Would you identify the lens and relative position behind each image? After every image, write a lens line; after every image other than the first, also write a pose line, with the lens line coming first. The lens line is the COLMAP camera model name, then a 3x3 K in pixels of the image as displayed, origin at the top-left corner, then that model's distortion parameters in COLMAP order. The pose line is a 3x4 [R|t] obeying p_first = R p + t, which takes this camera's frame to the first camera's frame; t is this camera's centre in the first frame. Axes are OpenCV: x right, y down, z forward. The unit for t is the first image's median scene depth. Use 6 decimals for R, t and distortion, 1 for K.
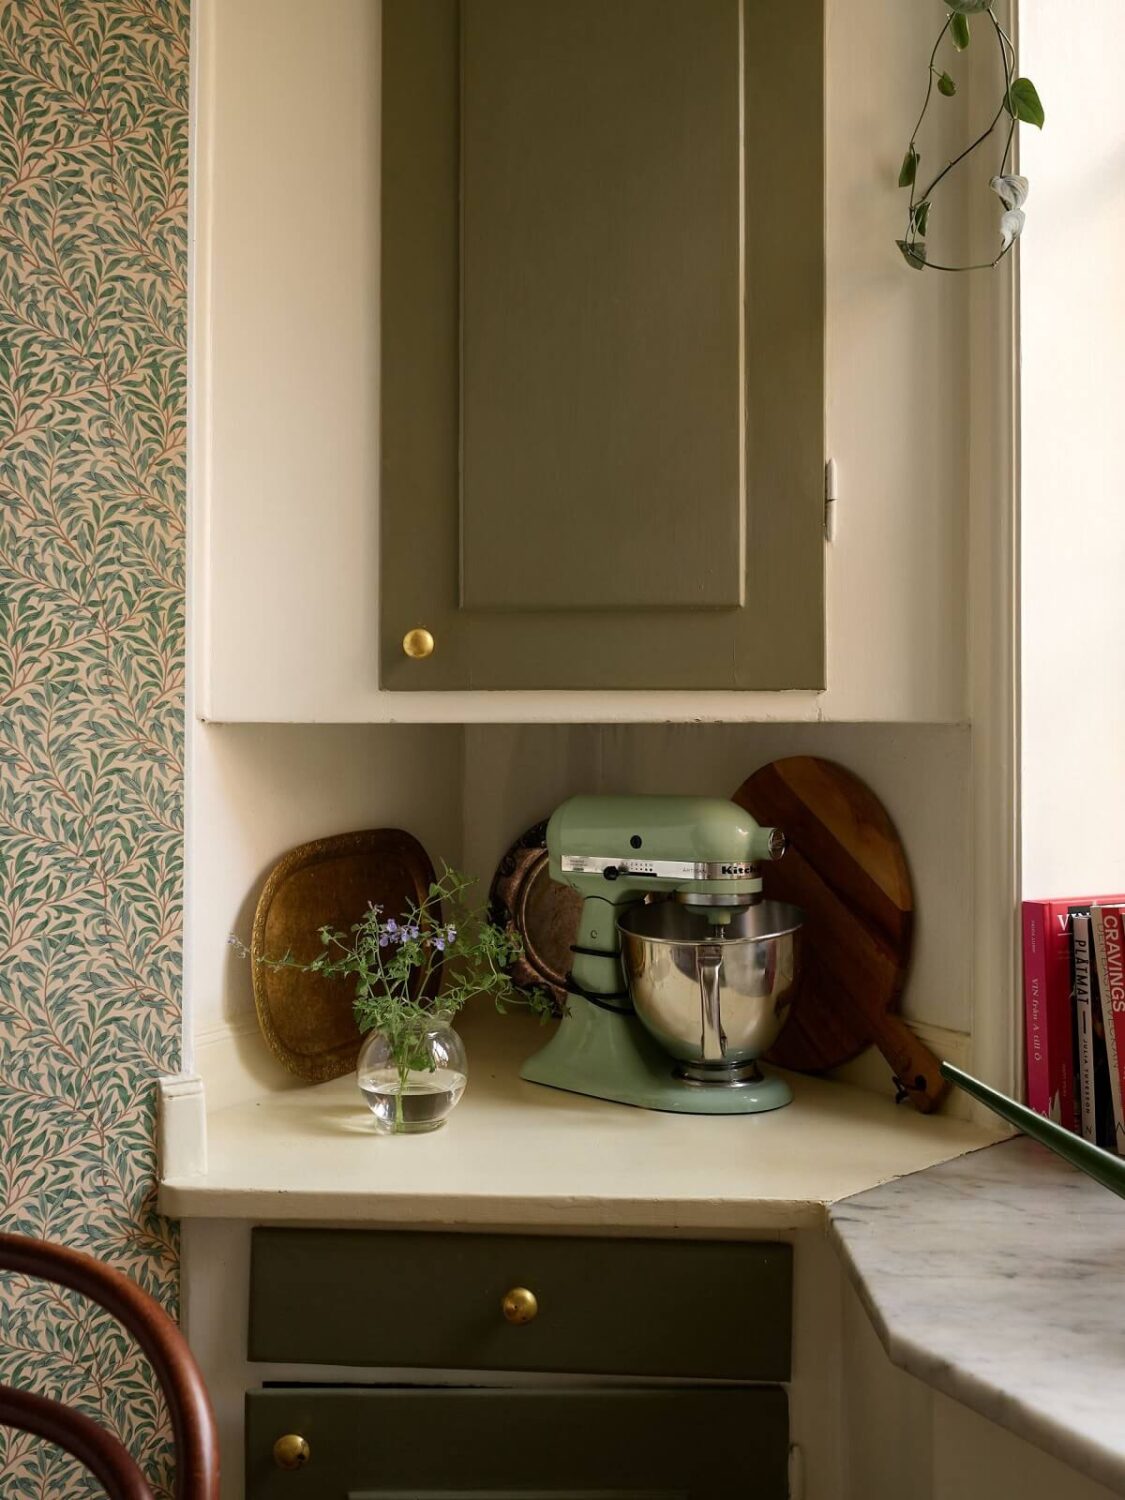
lens RADIAL K [[1301.0, 0, 562.4], [0, 1301.0, 717.1], [0, 0, 1]] dist [0.003439, -0.053037]
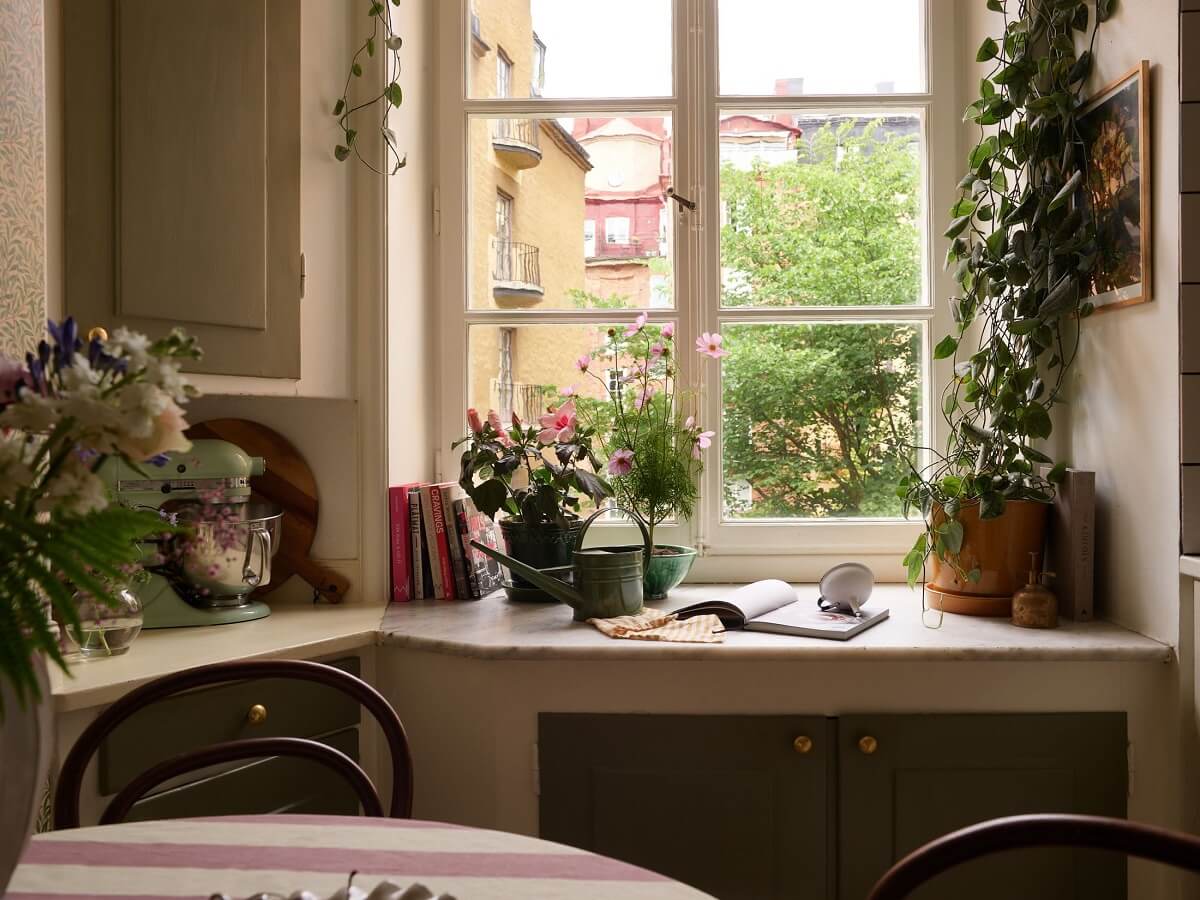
lens RADIAL K [[1031.2, 0, 597.8], [0, 1031.2, 444.0], [0, 0, 1]] dist [-0.053438, 0.050247]
pose [[0.521229, -0.009507, 0.853364, -0.816802], [-0.011101, 0.999778, 0.017919, 0.039430], [-0.853345, -0.018813, 0.521008, -0.112488]]
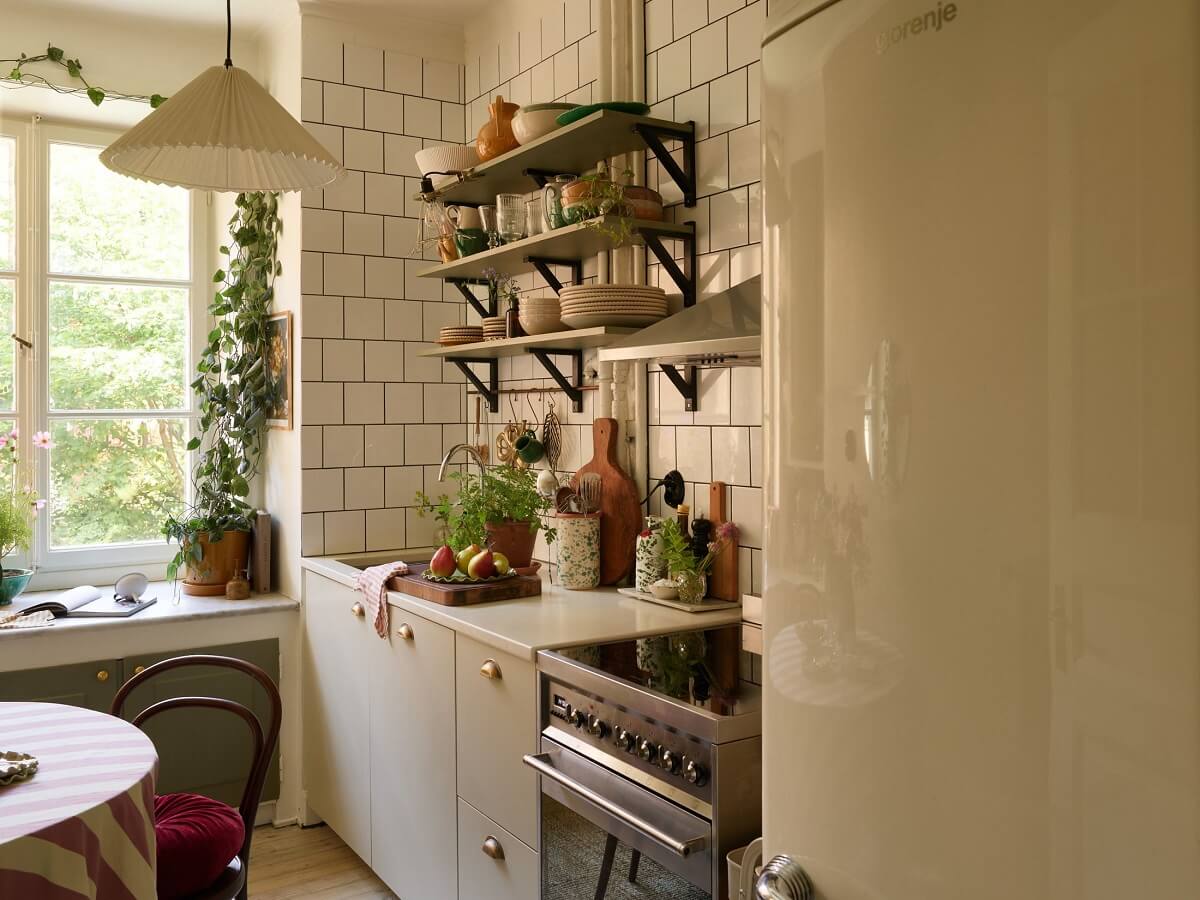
lens RADIAL K [[1025.3, 0, 594.9], [0, 1025.3, 399.6], [0, 0, 1]] dist [-0.008087, -0.042737]
pose [[-0.077087, 0.013187, 0.996937, -1.955358], [-0.013480, 0.999807, -0.014267, -0.168917], [-0.996933, -0.014539, -0.076894, -0.581501]]
